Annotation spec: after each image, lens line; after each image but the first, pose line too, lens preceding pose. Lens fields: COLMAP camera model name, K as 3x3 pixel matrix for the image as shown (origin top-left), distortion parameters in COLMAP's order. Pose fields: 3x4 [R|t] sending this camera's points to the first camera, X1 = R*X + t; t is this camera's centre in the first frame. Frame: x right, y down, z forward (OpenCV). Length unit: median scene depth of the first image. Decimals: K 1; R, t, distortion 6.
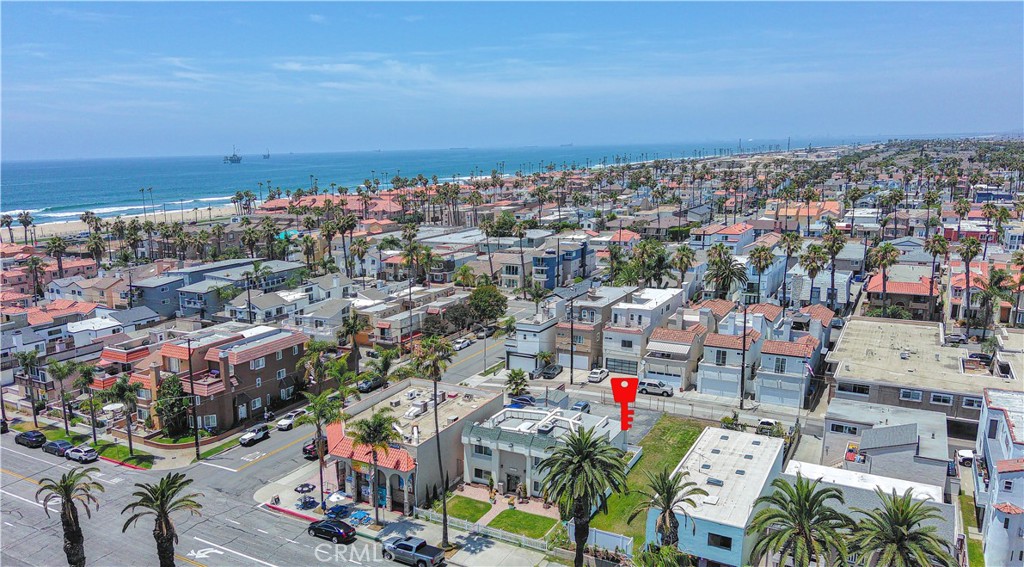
lens RADIAL K [[728.8, 0, 512.0], [0, 728.8, 283.5], [0, 0, 1]] dist [0.010485, -0.001157]
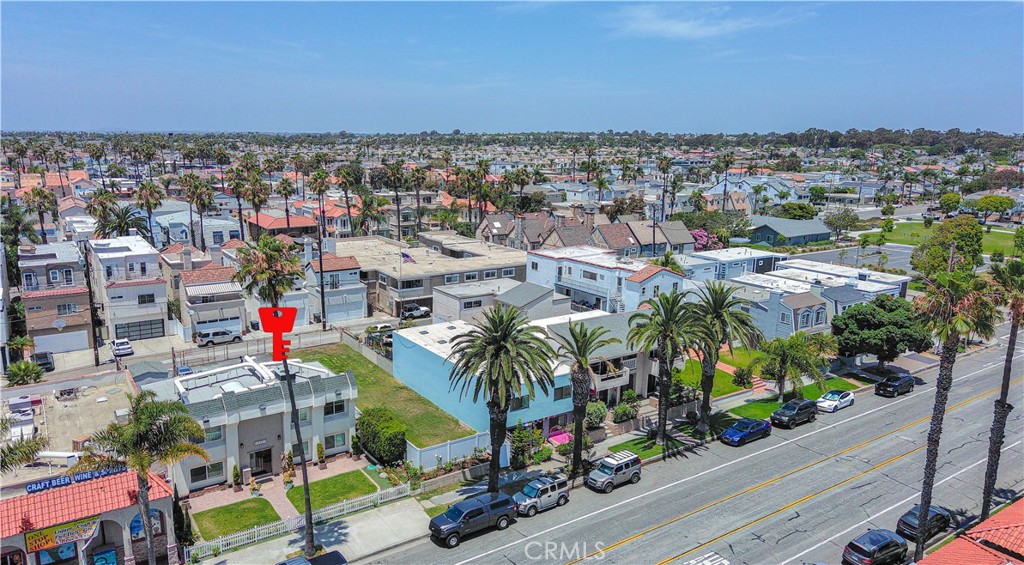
lens RADIAL K [[703.4, 0, 512.0], [0, 703.4, 282.5], [0, 0, 1]] dist [0.022769, 0.000315]
pose [[0.462973, -0.160002, 0.871812, -0.385219], [0.146171, 0.983888, 0.102947, 0.055564], [-0.874237, 0.079772, 0.478901, 0.370427]]
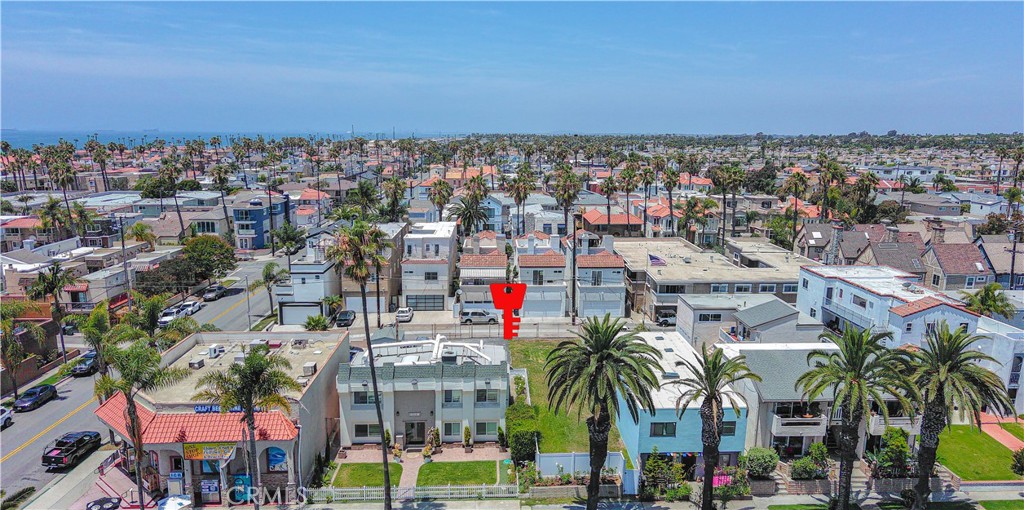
lens RADIAL K [[711.7, 0, 540.5], [0, 711.7, 265.5], [0, 0, 1]] dist [0.012137, 0.000480]
pose [[0.846356, -0.071298, 0.527824, -0.227857], [0.072796, 0.997185, 0.017970, 0.078958], [-0.527619, 0.023214, 0.849164, 0.240326]]
